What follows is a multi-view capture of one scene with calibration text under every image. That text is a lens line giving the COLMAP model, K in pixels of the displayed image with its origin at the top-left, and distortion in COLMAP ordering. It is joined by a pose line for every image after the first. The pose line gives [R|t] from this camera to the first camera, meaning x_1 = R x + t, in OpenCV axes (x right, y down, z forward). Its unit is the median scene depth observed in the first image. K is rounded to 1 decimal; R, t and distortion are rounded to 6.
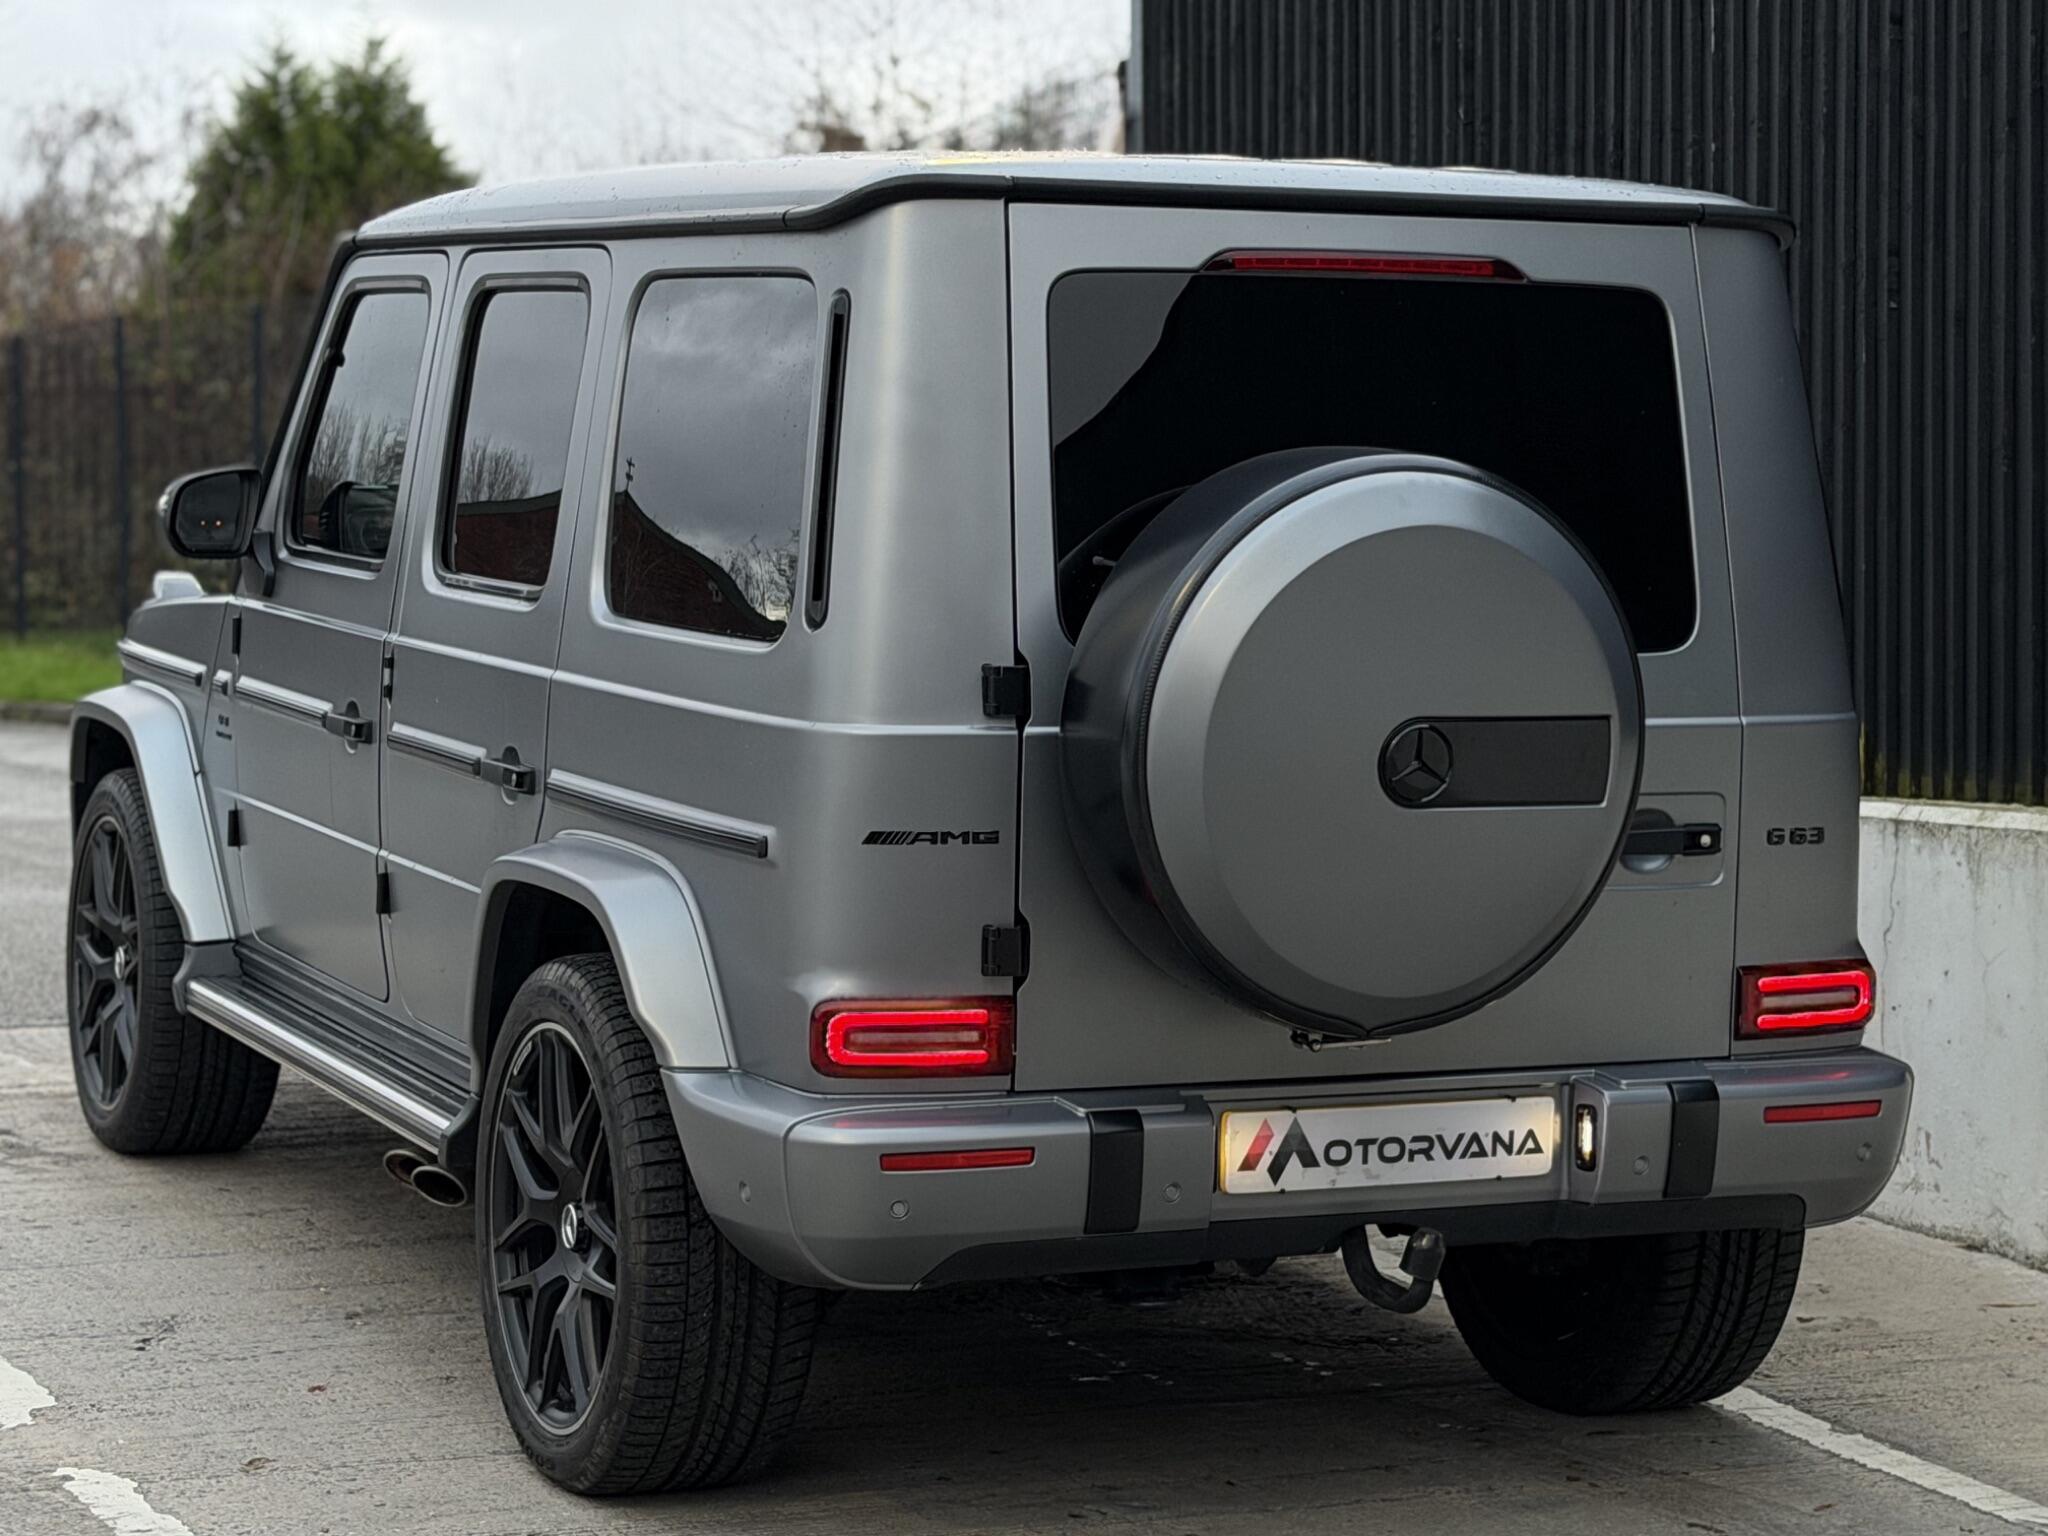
lens RADIAL K [[4665.5, 0, 1024.0], [0, 4665.5, 768.0], [0, 0, 1]] dist [0.131217, 0.078527]
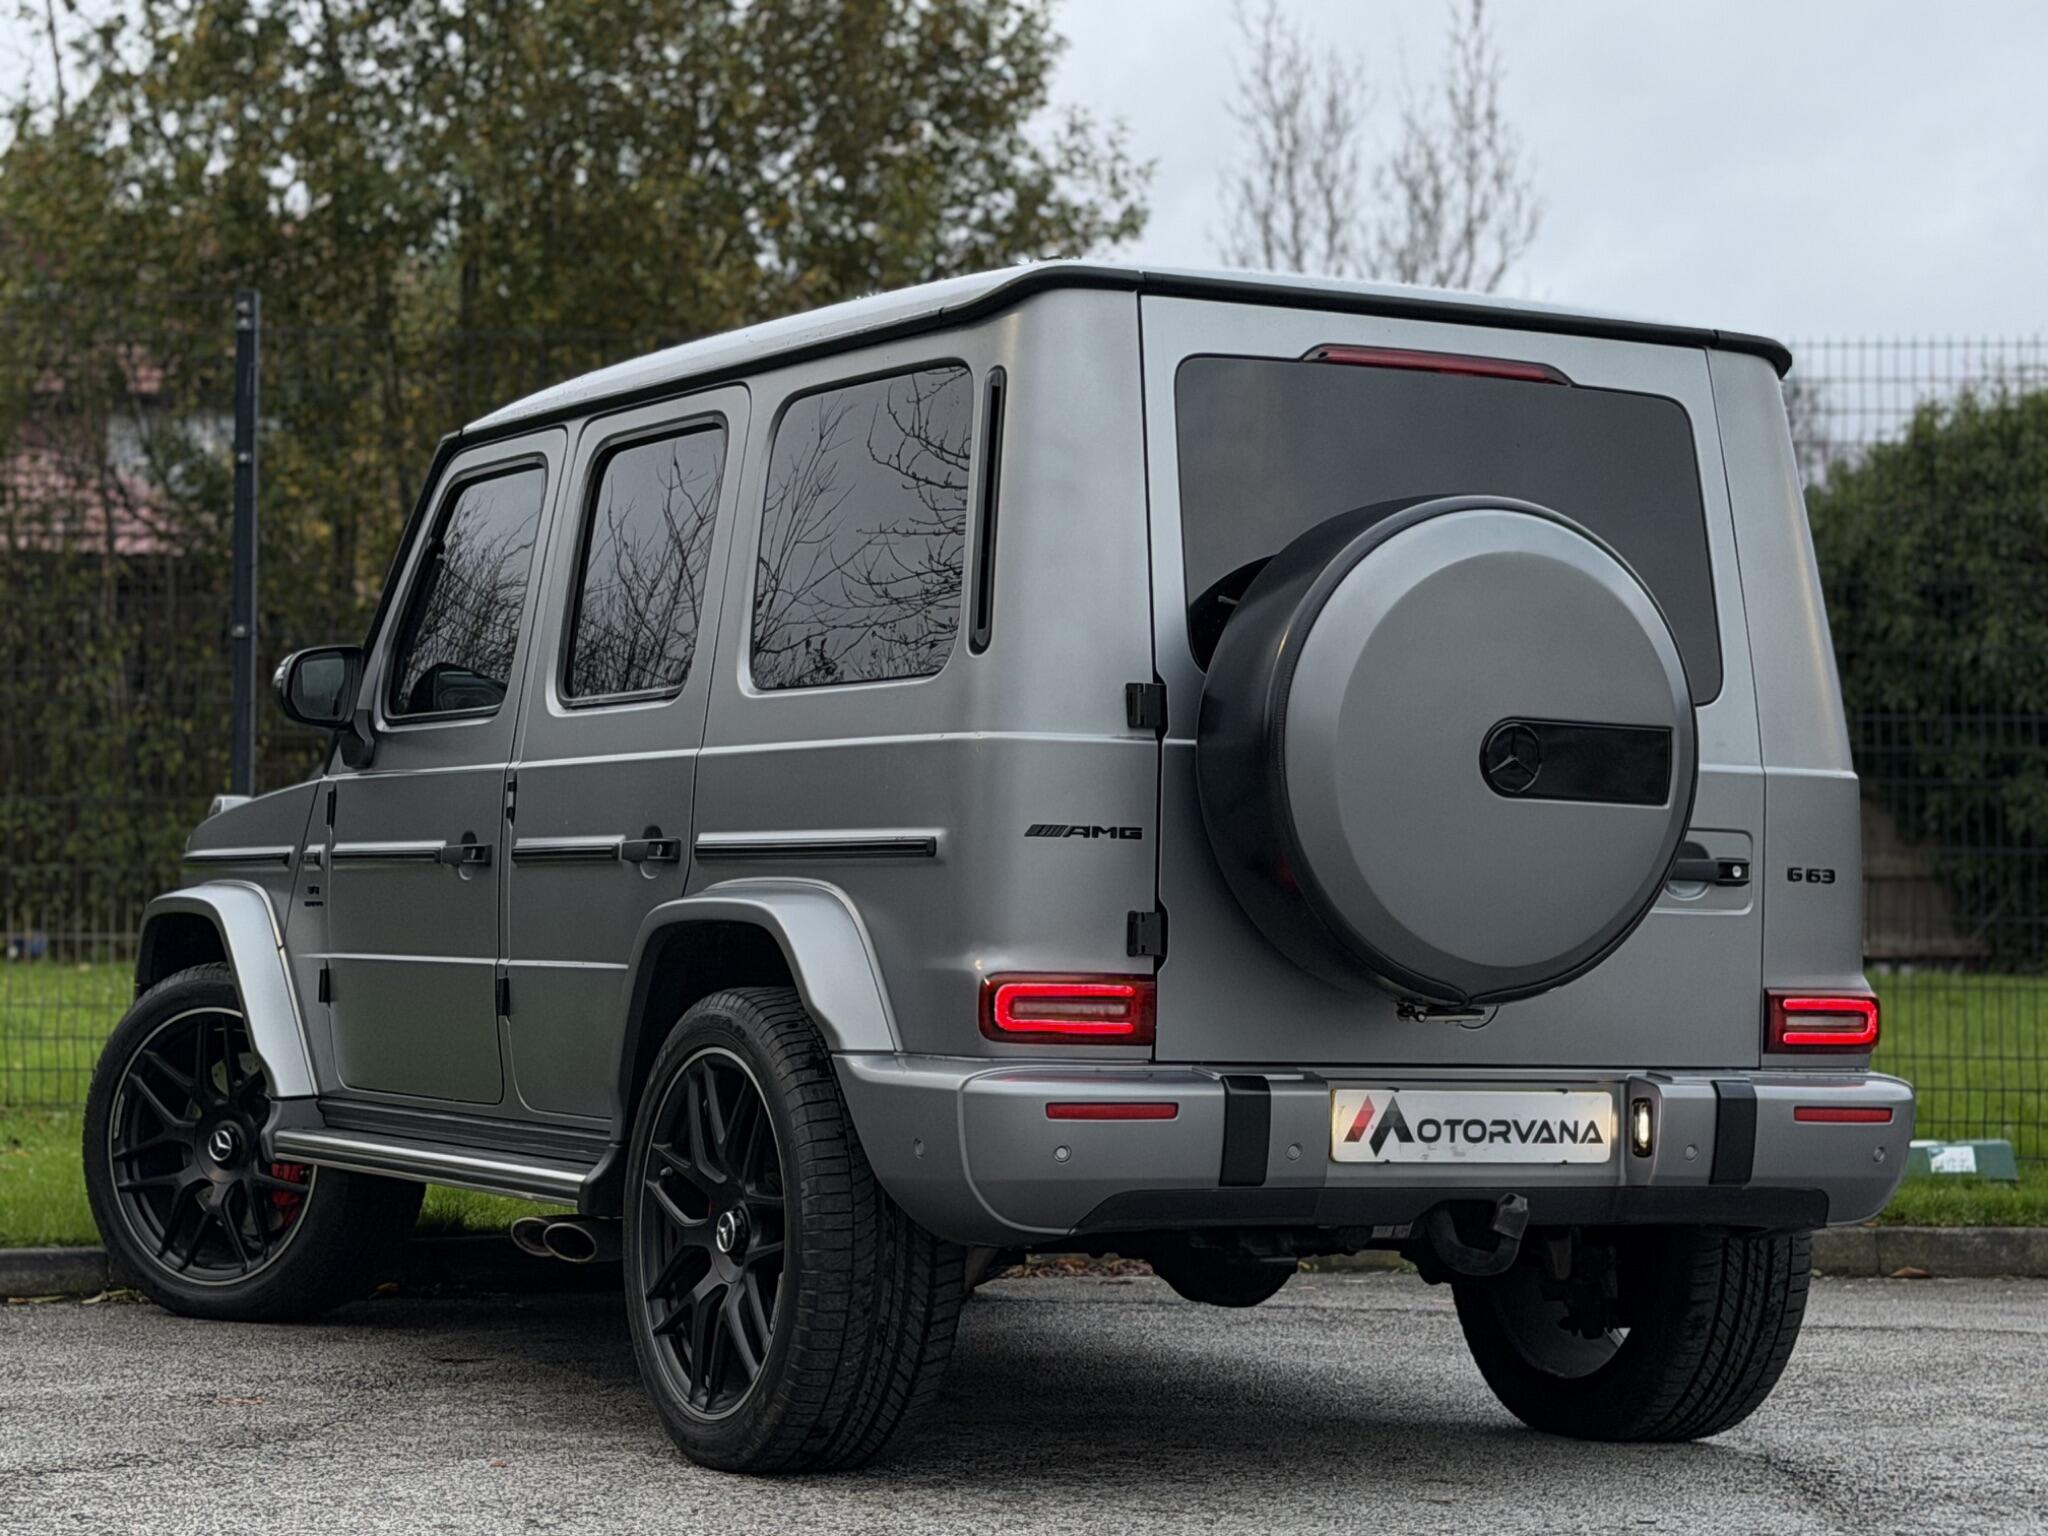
lens RADIAL K [[4665.5, 0, 1024.0], [0, 4665.5, 768.0], [0, 0, 1]] dist [0.131217, 0.078527]
pose [[0.998009, 0.004103, 0.062935, -0.101284], [0.004117, 0.991515, -0.129929, 0.140587], [-0.062934, 0.129930, 0.989524, -0.122604]]
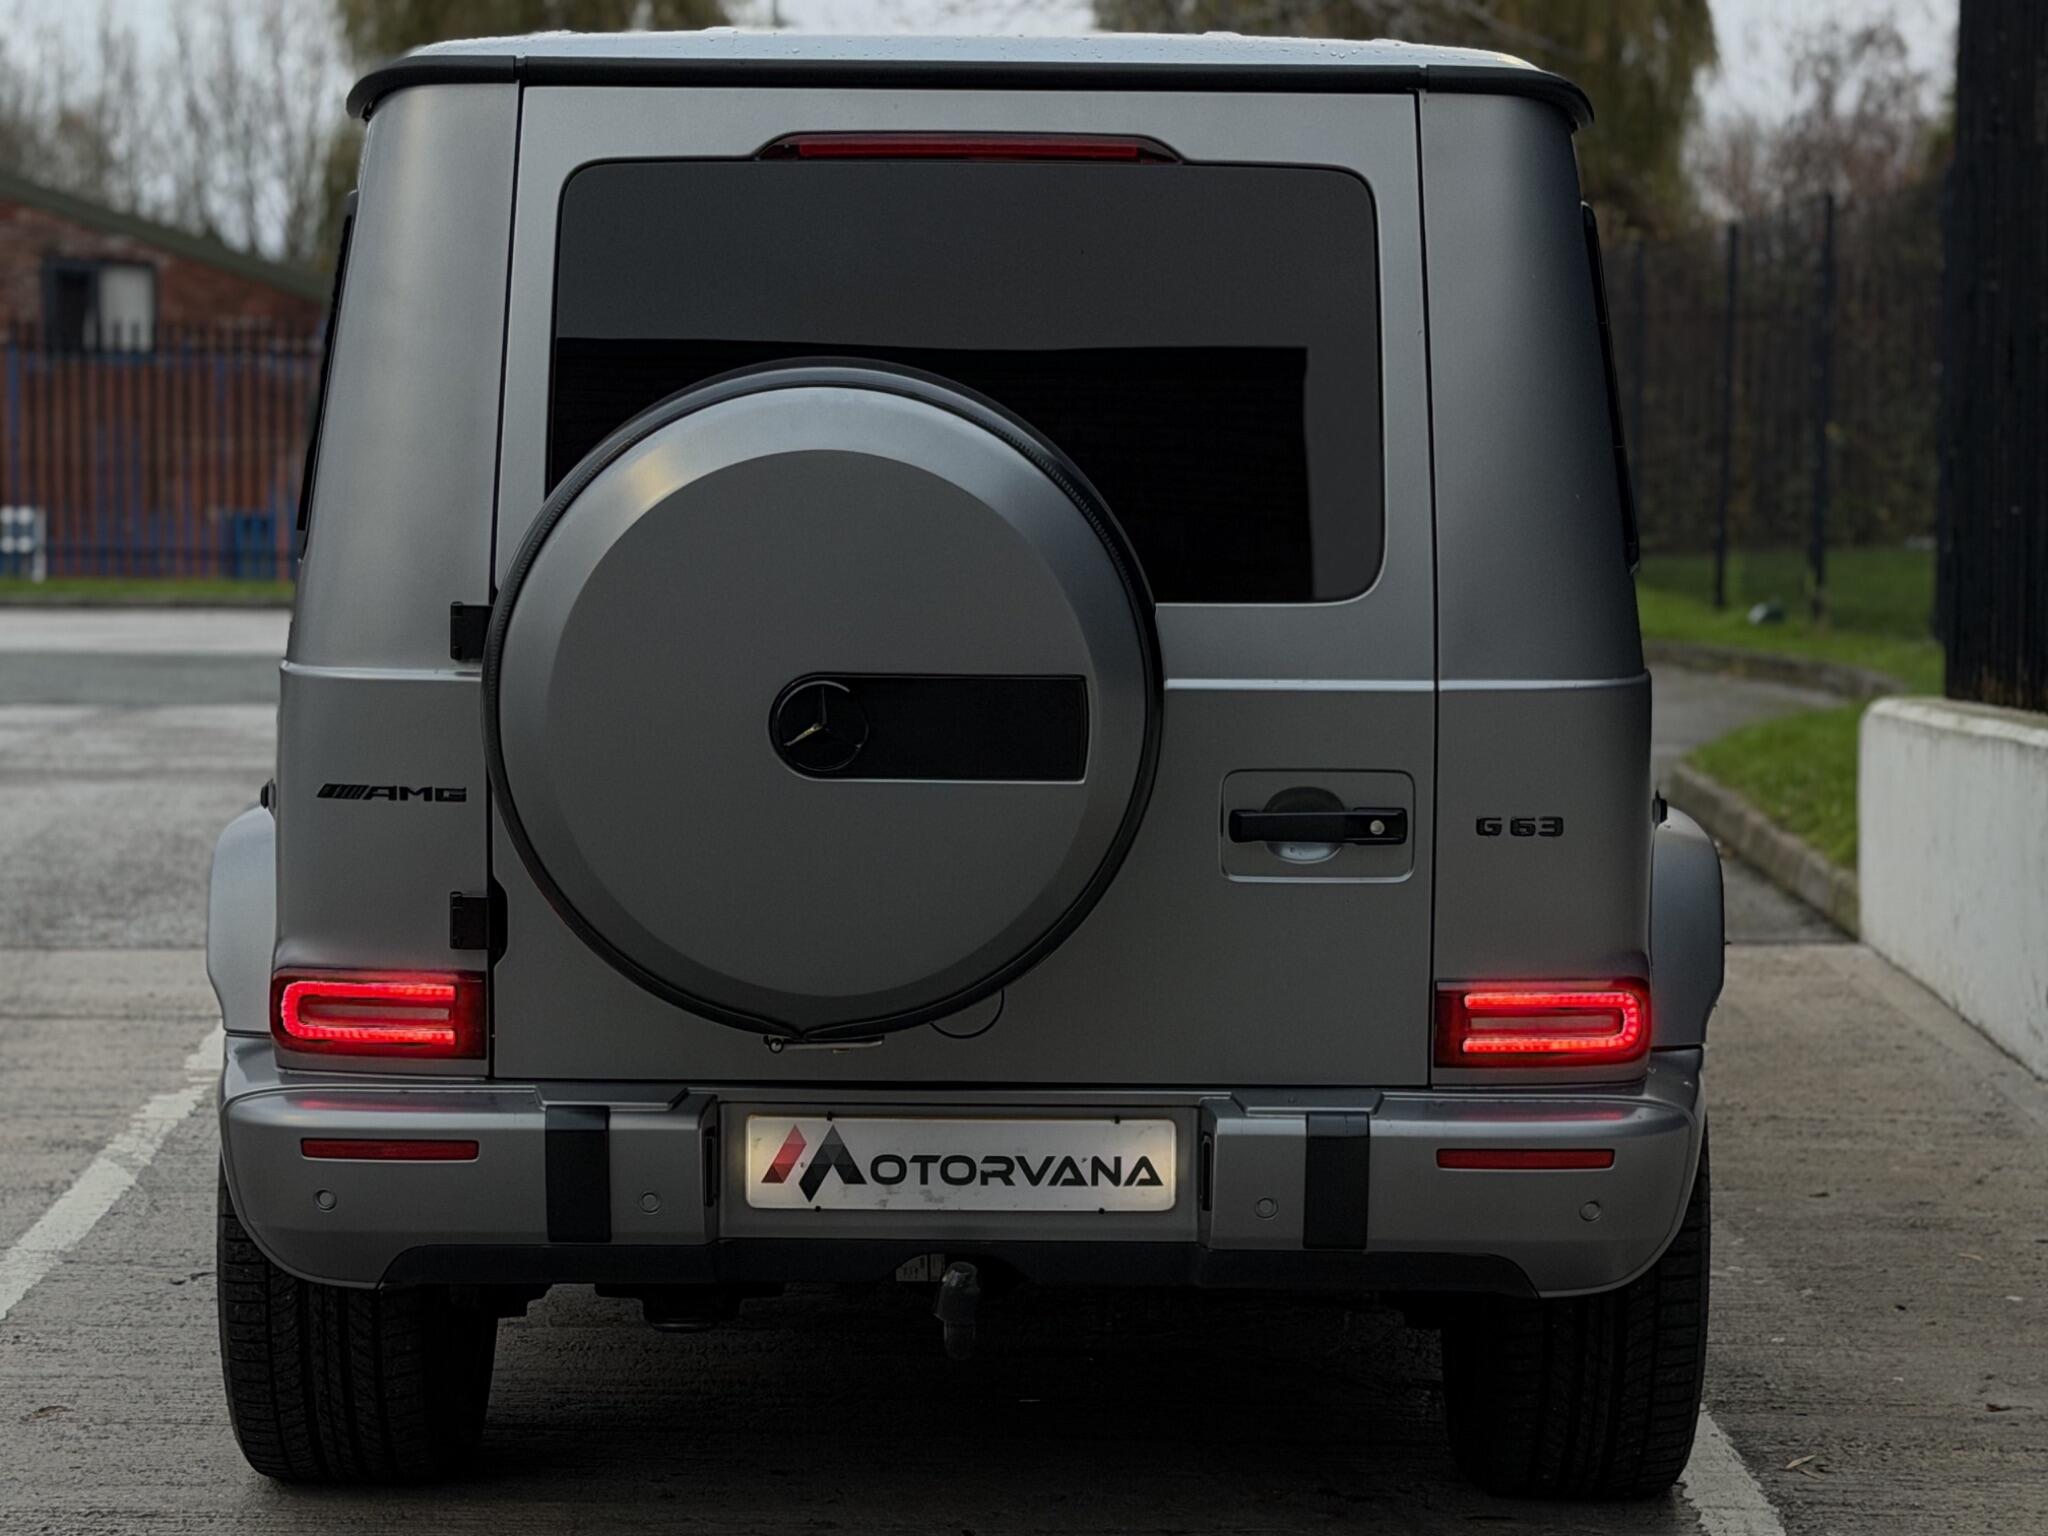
lens RADIAL K [[4622.0, 0, 1024.0], [0, 4622.0, 768.0], [0, 0, 1]] dist [0.115706, 0.629776]
pose [[0.908435, 0.032843, -0.416734, 0.444089], [-0.025730, 0.999412, 0.022675, -0.012764], [0.417233, -0.009877, 0.908746, 0.223575]]
